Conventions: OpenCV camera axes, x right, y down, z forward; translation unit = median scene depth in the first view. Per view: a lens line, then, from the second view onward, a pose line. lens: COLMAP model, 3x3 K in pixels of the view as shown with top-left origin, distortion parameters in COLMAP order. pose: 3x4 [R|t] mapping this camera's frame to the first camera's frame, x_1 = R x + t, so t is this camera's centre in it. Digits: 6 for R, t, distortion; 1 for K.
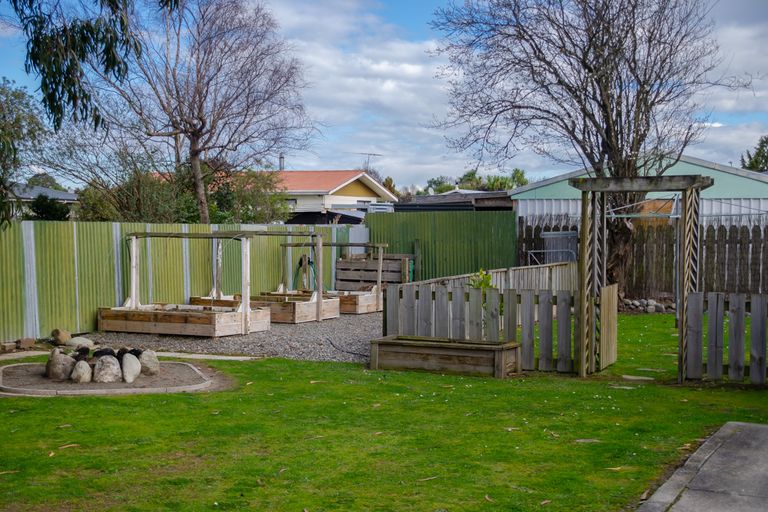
lens RADIAL K [[1061.3, 0, 384.4], [0, 1061.3, 267.3], [0, 0, 1]] dist [0.032780, 0.131085]
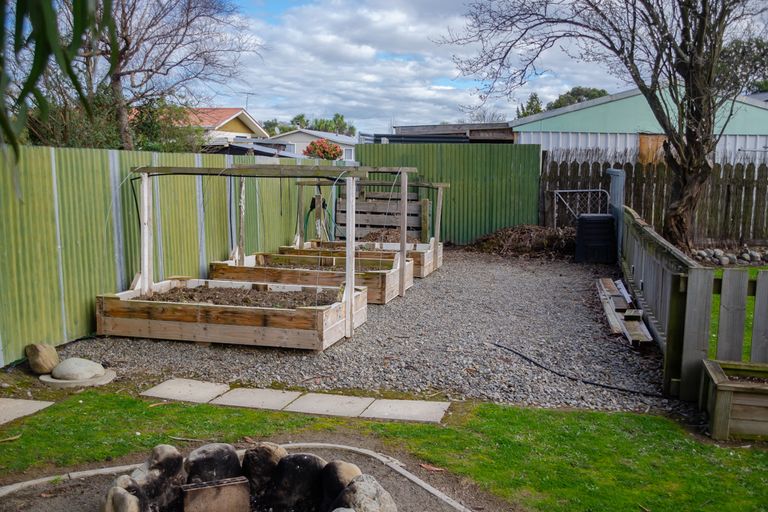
lens RADIAL K [[825.9, 0, 383.4], [0, 825.9, 280.2], [0, 0, 1]] dist [-0.167900, 0.471389]
pose [[0.978626, -0.019545, 0.204716, -0.176197], [-0.002120, 0.994462, 0.105076, -0.015721], [-0.205636, -0.103265, 0.973165, 0.456058]]
